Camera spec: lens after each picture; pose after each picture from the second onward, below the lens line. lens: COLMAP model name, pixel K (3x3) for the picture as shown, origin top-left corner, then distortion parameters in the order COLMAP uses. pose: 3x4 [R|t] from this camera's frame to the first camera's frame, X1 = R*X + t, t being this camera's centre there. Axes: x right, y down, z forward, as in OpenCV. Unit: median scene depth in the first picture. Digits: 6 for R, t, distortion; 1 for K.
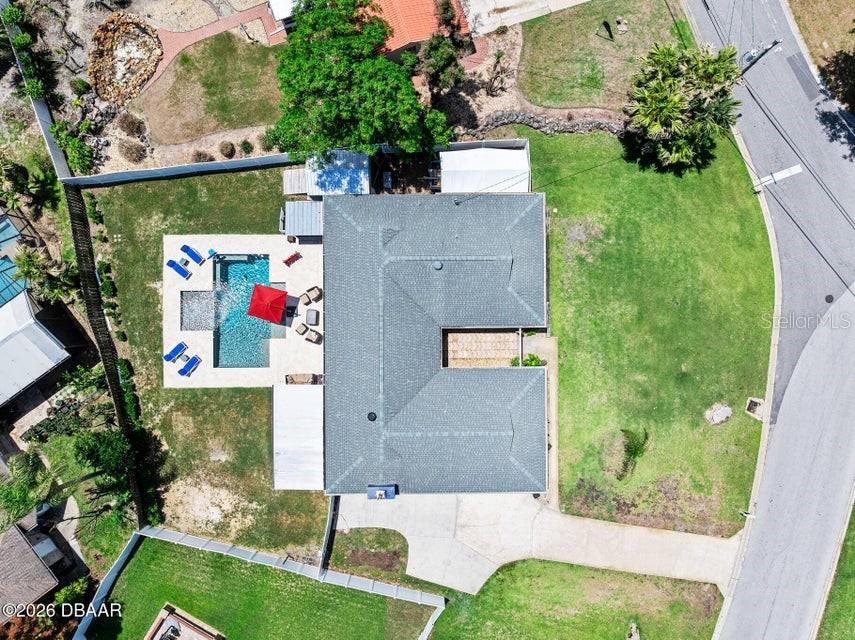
lens RADIAL K [[603.4, 0, 427.5], [0, 603.4, 320.0], [0, 0, 1]] dist [-0.033834, -0.001456]
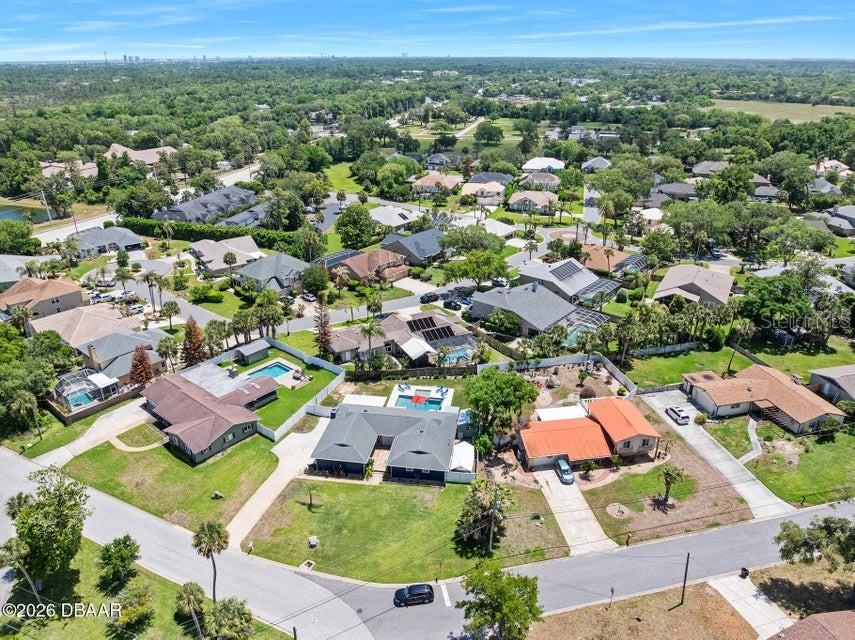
lens RADIAL K [[603.4, 0, 427.5], [0, 603.4, 320.0], [0, 0, 1]] dist [-0.033834, -0.001456]
pose [[-0.163700, 0.393314, -0.904713, 1.755181], [-0.986443, -0.054595, 0.154754, -0.404833], [0.011474, 0.917782, 0.396920, -0.276800]]
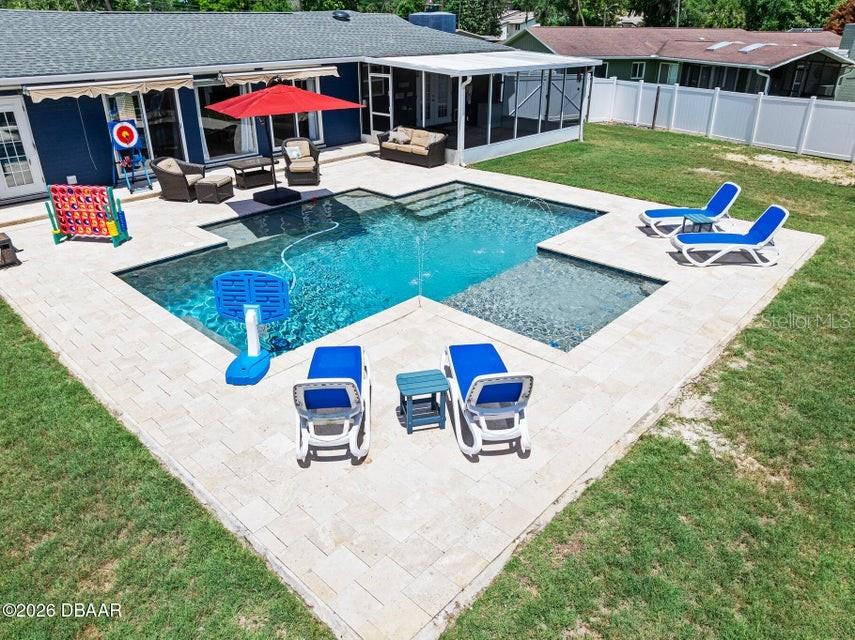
lens RADIAL K [[603.4, 0, 427.5], [0, 603.4, 320.0], [0, 0, 1]] dist [-0.033834, -0.001456]
pose [[-0.726269, -0.309074, 0.614009, -0.475494], [0.687332, -0.312974, 0.655456, -0.173892], [-0.010416, 0.898065, 0.439739, 0.916077]]
